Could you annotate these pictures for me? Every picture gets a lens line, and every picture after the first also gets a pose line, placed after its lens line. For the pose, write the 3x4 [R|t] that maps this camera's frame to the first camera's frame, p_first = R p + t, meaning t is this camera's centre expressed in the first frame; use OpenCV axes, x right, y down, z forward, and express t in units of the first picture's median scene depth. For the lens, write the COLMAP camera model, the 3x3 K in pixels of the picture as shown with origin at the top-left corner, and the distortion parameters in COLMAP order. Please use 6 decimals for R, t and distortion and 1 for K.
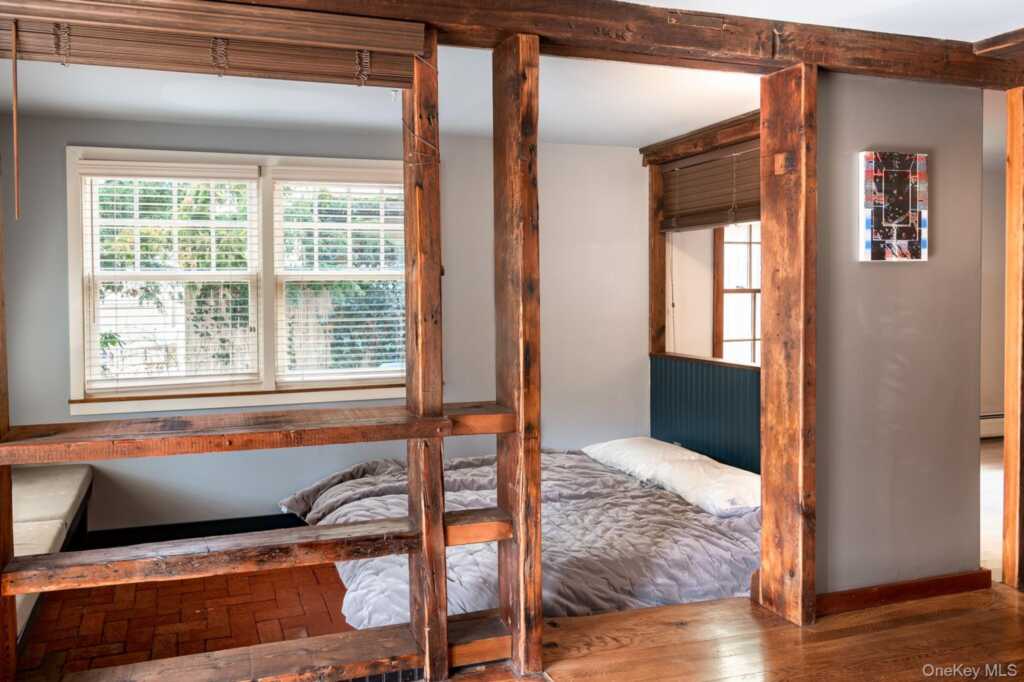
lens RADIAL K [[666.1, 0, 512.1], [0, 666.1, 296.9], [0, 0, 1]] dist [0.004898, -0.001950]
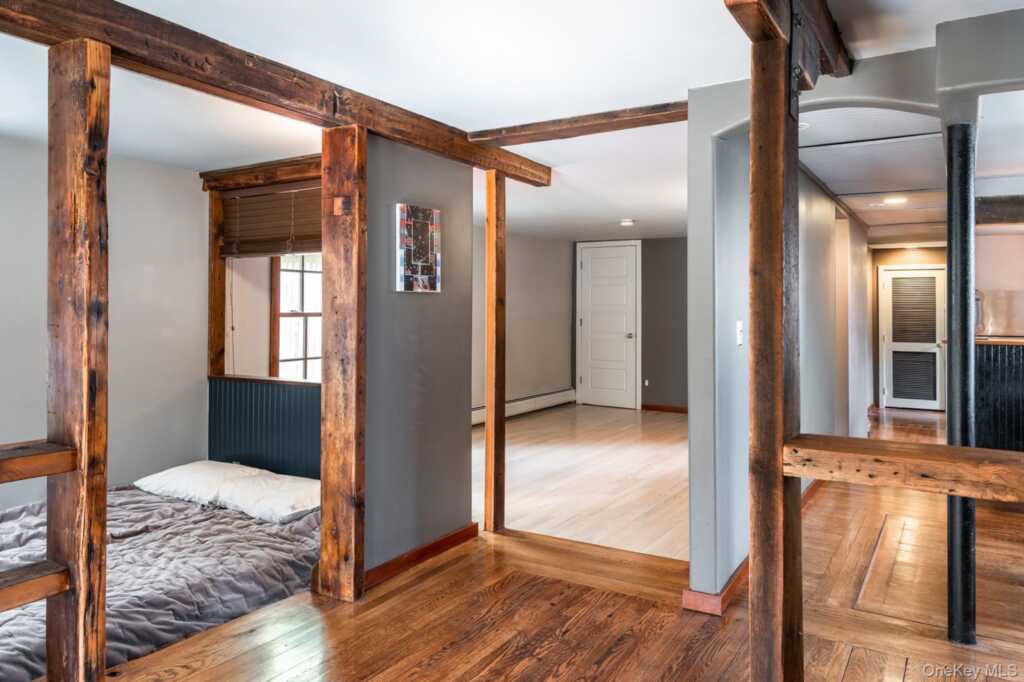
lens RADIAL K [[666.1, 0, 512.1], [0, 666.1, 296.9], [0, 0, 1]] dist [0.004898, -0.001950]
pose [[0.752546, 0.019659, 0.658247, -0.134047], [0.002278, 0.999471, -0.032454, -0.002241], [-0.658536, 0.025923, 0.752102, -0.074014]]
